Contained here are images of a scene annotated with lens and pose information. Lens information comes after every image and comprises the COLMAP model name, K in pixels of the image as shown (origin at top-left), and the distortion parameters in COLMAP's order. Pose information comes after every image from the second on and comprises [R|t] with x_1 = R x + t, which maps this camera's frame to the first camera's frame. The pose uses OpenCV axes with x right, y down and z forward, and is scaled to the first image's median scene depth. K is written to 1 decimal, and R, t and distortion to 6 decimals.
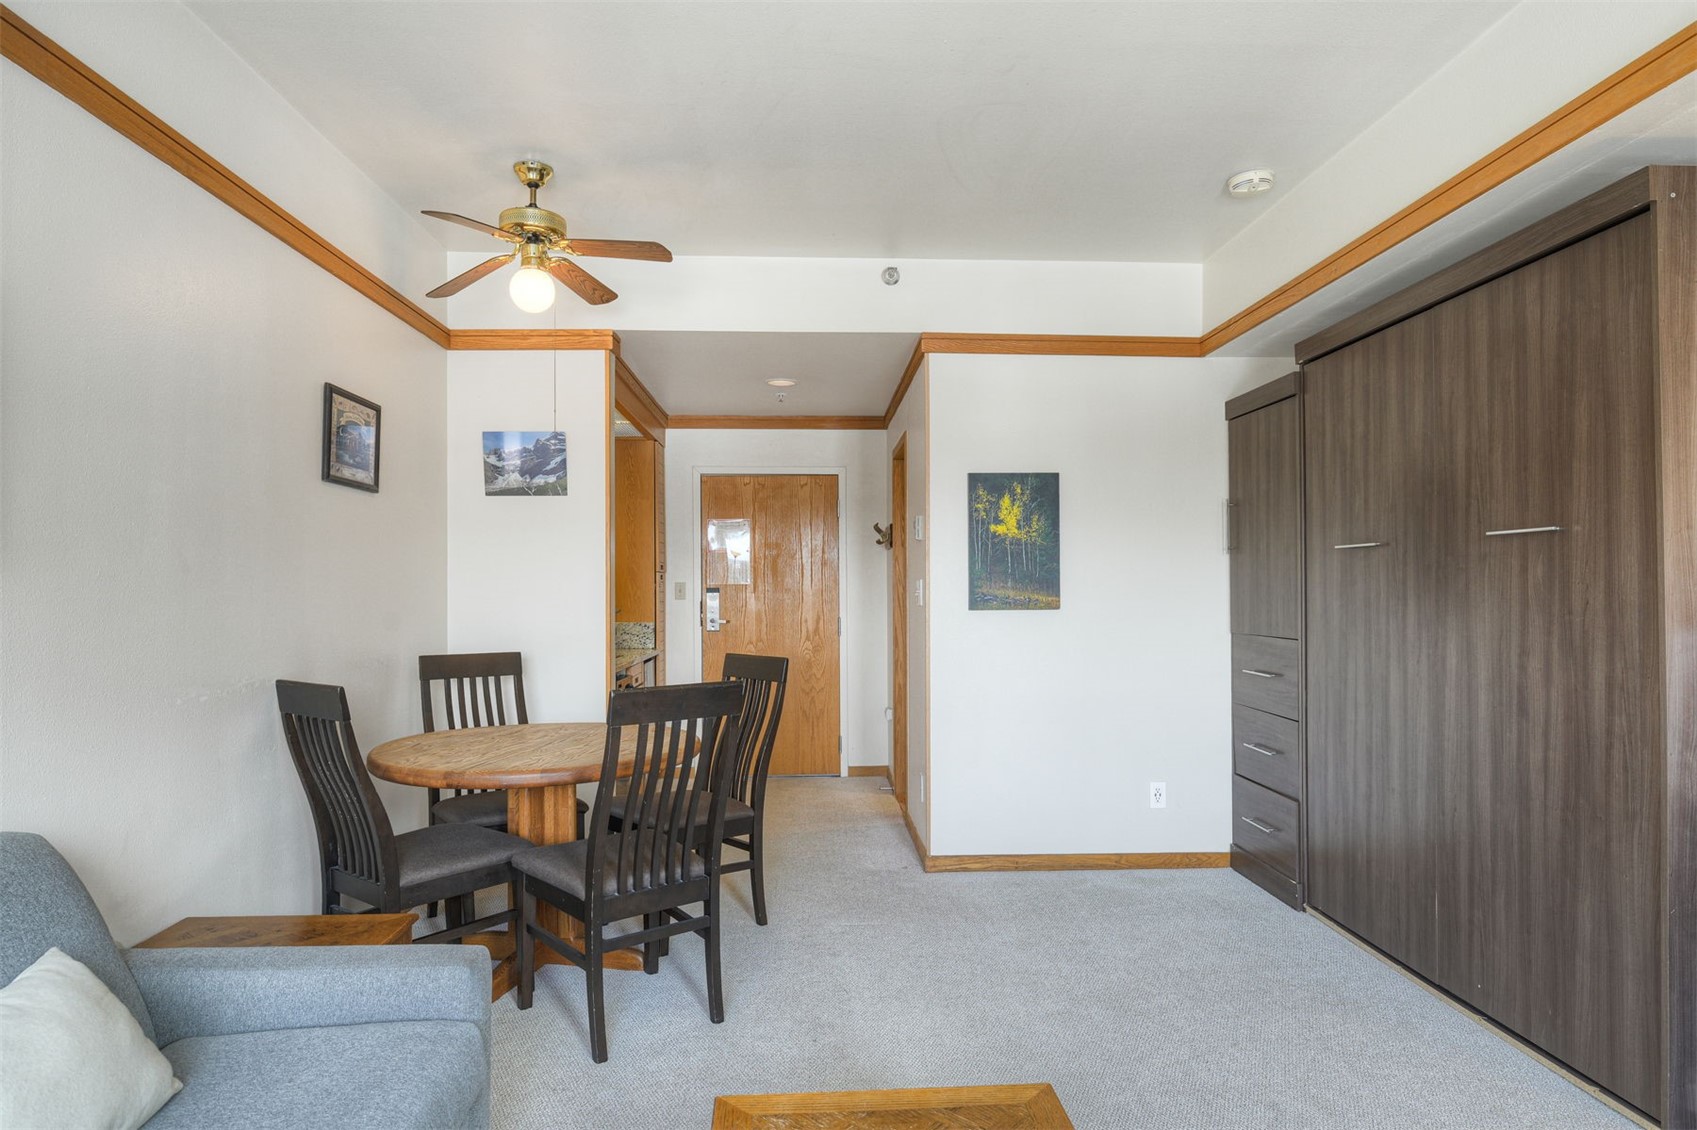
lens RADIAL K [[990.6, 0, 854.0], [0, 990.6, 569.0], [0, 0, 1]] dist [-0.000548, -0.000645]
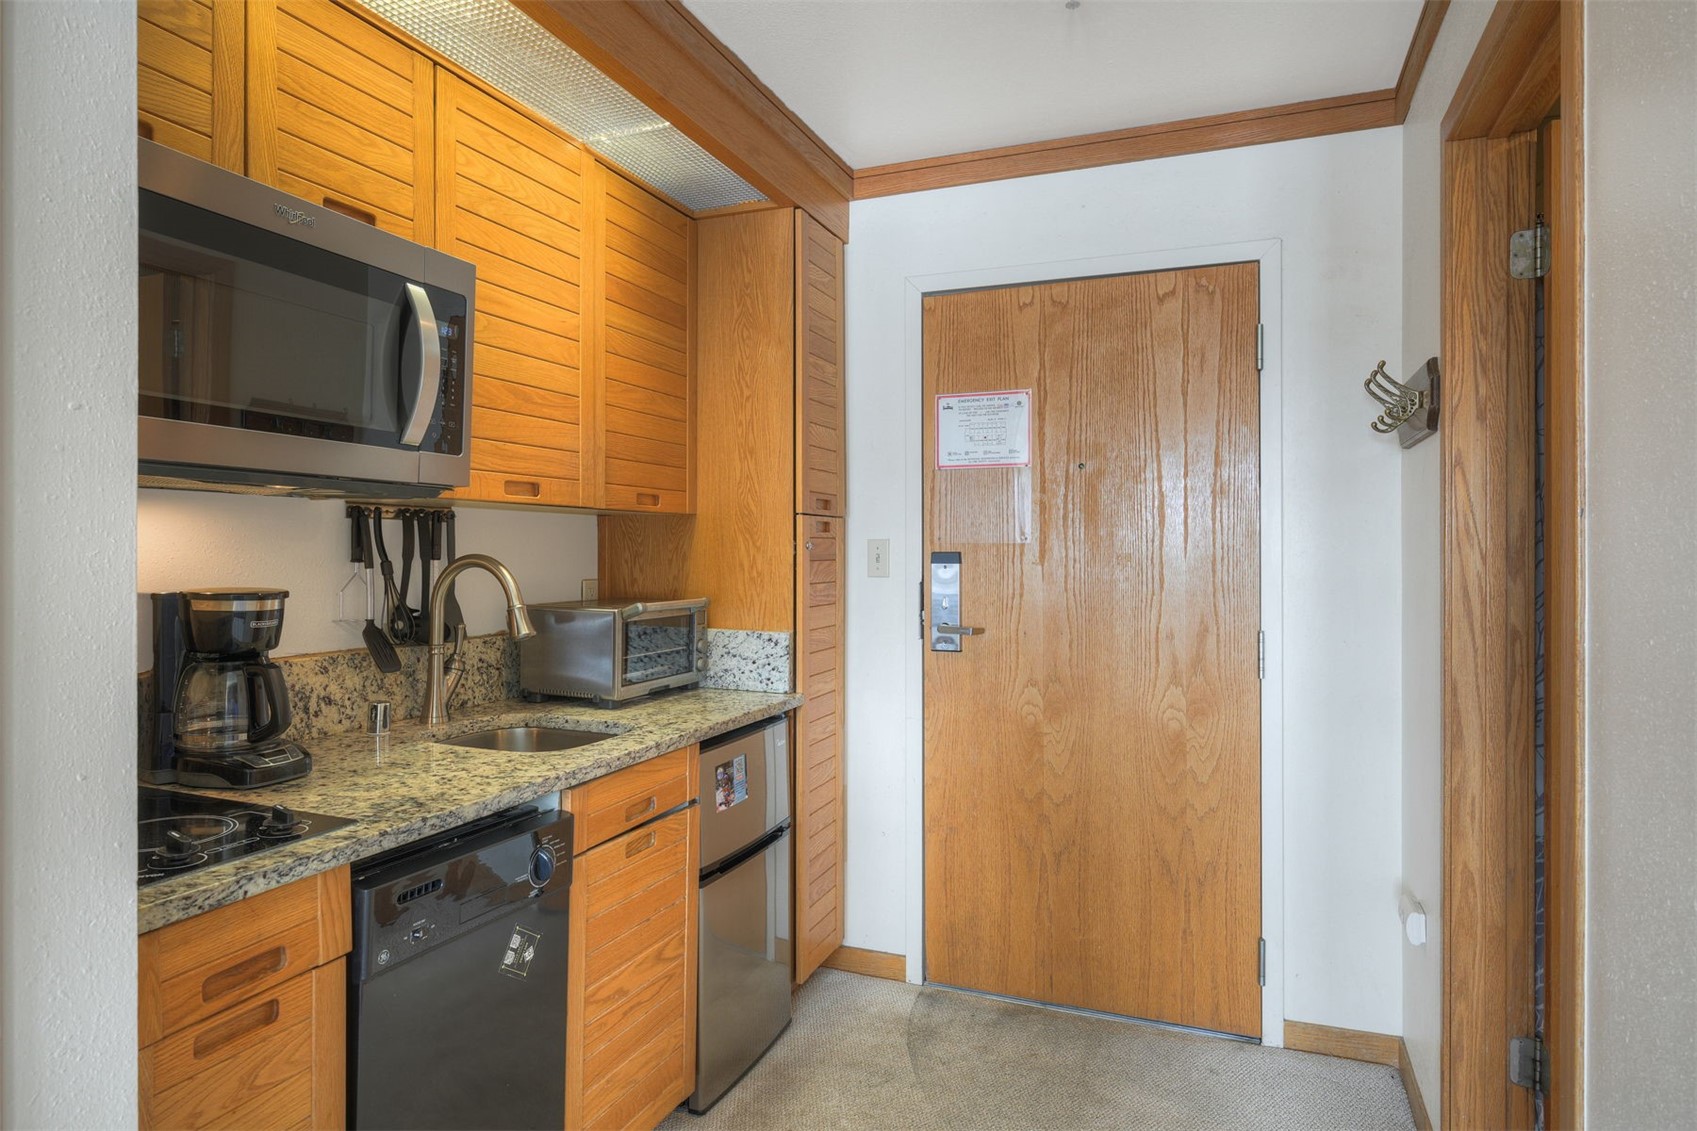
lens RADIAL K [[980.1, 0, 855.8], [0, 980.1, 548.8], [0, 0, 1]] dist [0.000507, -0.000029]
pose [[0.912891, 0.003271, -0.408191, -0.004858], [0.003509, 0.999868, 0.015862, 0.016188], [0.408189, -0.015913, 0.912759, 0.888338]]
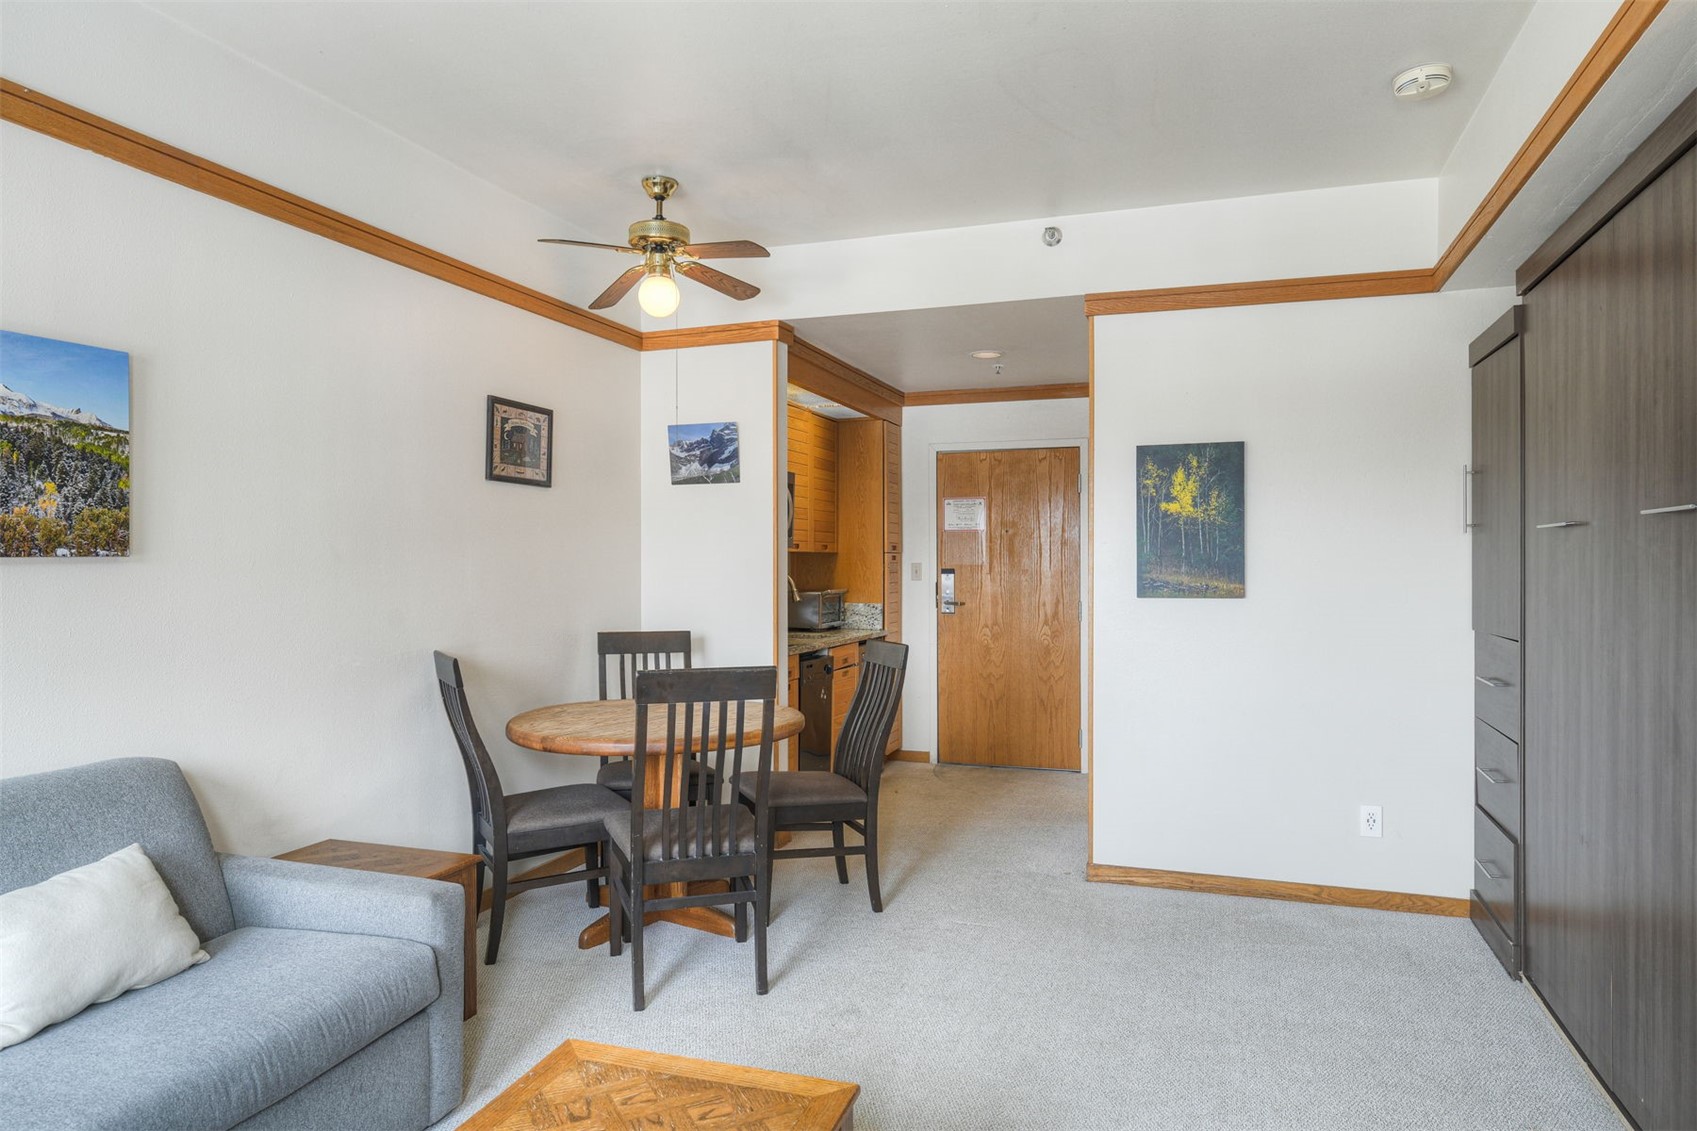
lens RADIAL K [[1055.5, 0, 852.5], [0, 1055.5, 555.3], [0, 0, 1]] dist [-0.001536, 0.000153]
pose [[0.926917, -0.000498, -0.375267, 0.238538], [0.005097, 0.999924, 0.011264, -0.009365], [0.375233, -0.012353, 0.926848, 0.010252]]
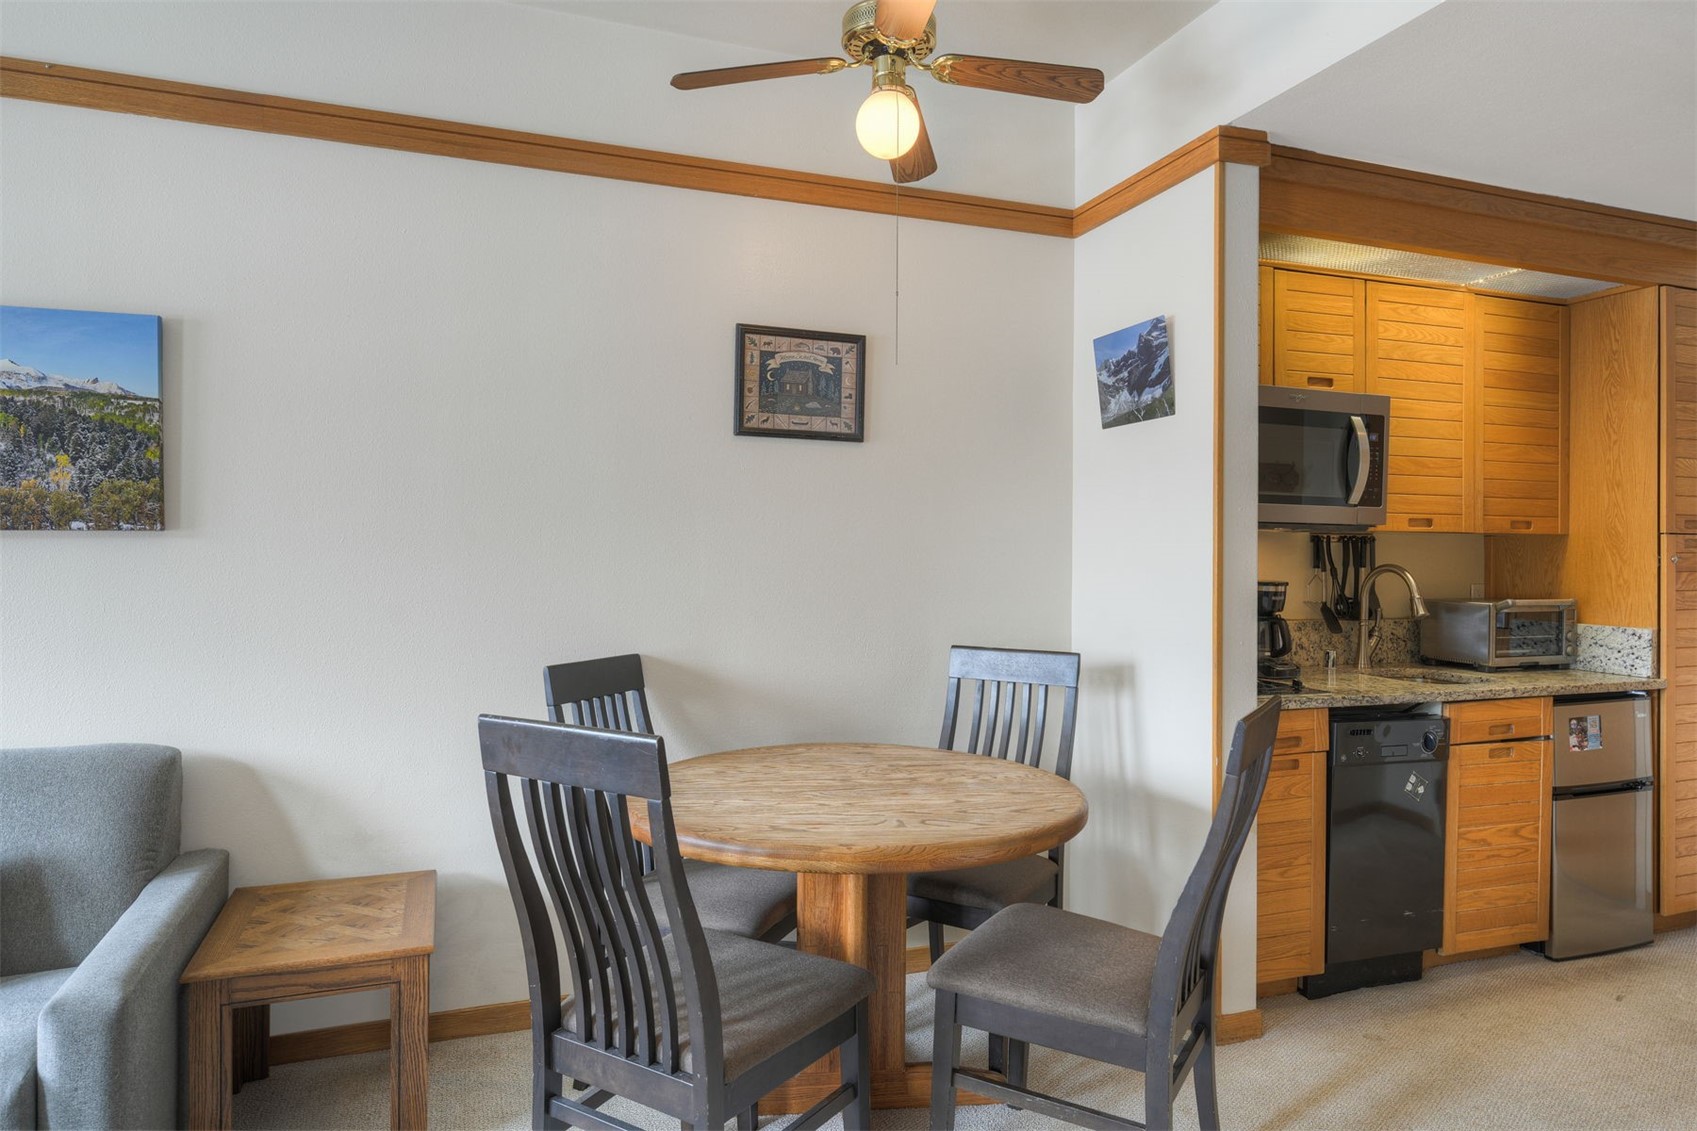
lens RADIAL K [[1055.5, 0, 852.5], [0, 1055.5, 555.3], [0, 0, 1]] dist [-0.001536, 0.000153]
pose [[0.308194, 0.001957, -0.951321, 0.288495], [0.010190, 0.999934, 0.005358, 0.010120], [0.951269, -0.011345, 0.308154, 0.593209]]
